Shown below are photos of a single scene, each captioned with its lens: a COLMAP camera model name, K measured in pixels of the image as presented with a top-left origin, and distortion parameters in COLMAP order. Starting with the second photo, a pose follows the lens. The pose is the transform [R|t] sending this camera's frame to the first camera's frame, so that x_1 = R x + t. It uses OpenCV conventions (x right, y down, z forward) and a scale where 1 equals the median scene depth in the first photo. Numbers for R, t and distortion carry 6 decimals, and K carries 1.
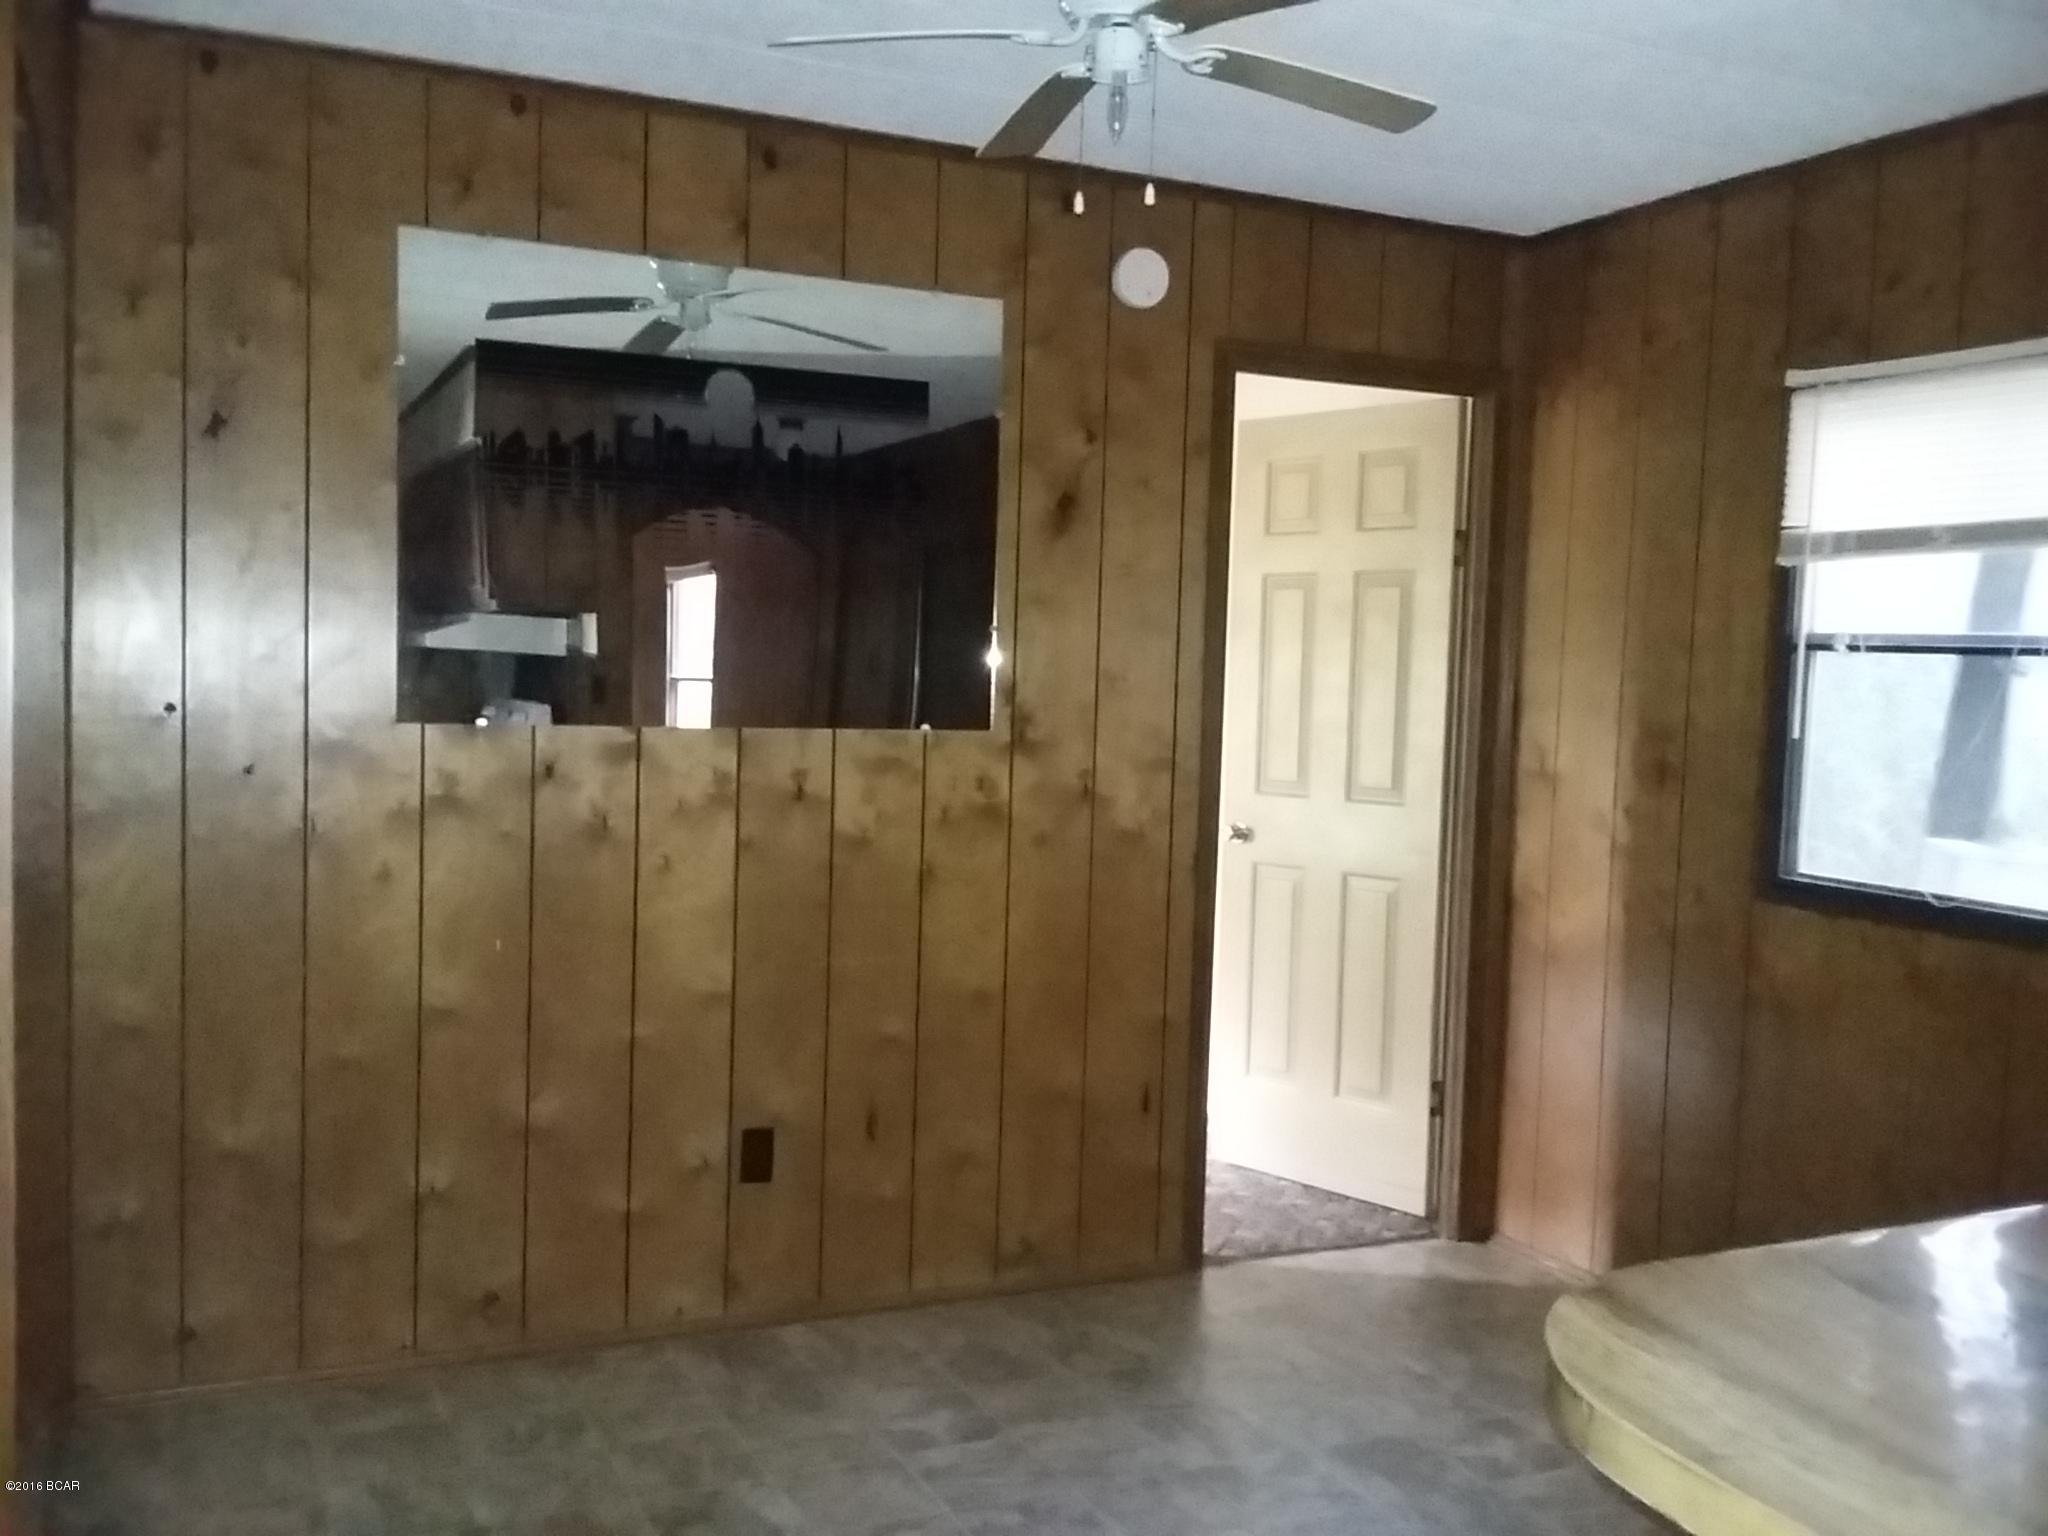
lens RADIAL K [[1856.2, 0, 1037.0], [0, 1856.2, 771.9], [0, 0, 1]] dist [0.005001, 0.000000]
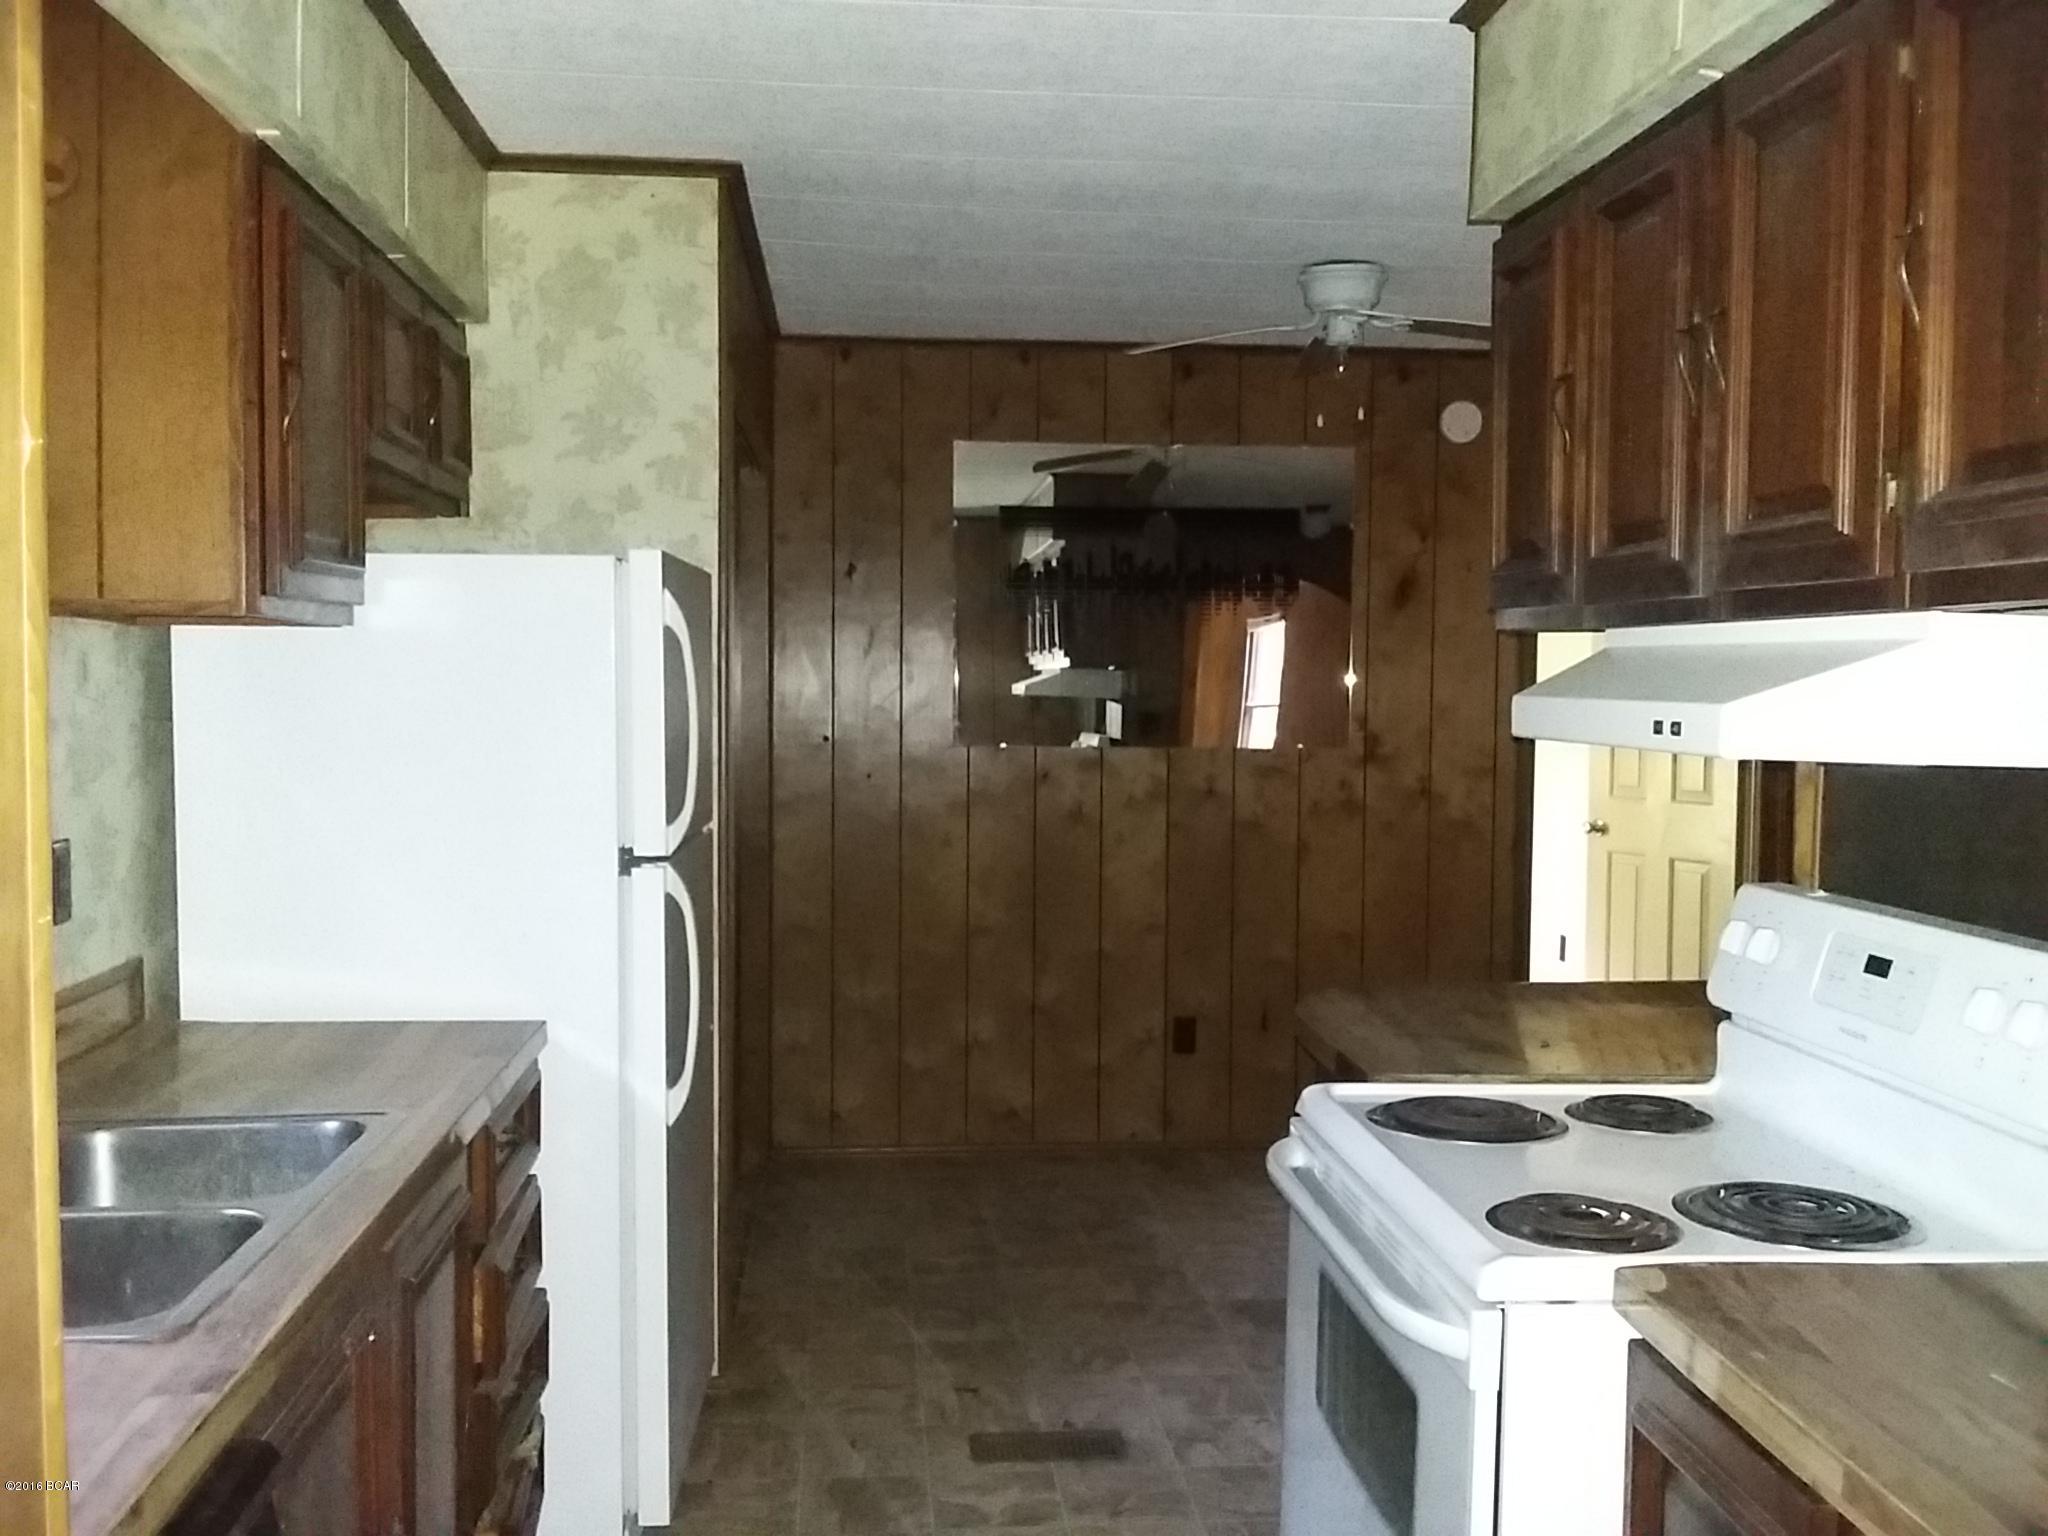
lens RADIAL K [[1856.2, 0, 1017.6], [0, 1856.2, 768.9], [0, 0, 1]] dist [0.005001, 0.000000]
pose [[0.945598, -0.006662, -0.325269, 0.220465], [0.001864, 0.999885, -0.015059, 0.016648], [0.325332, 0.013633, 0.945501, -0.479530]]
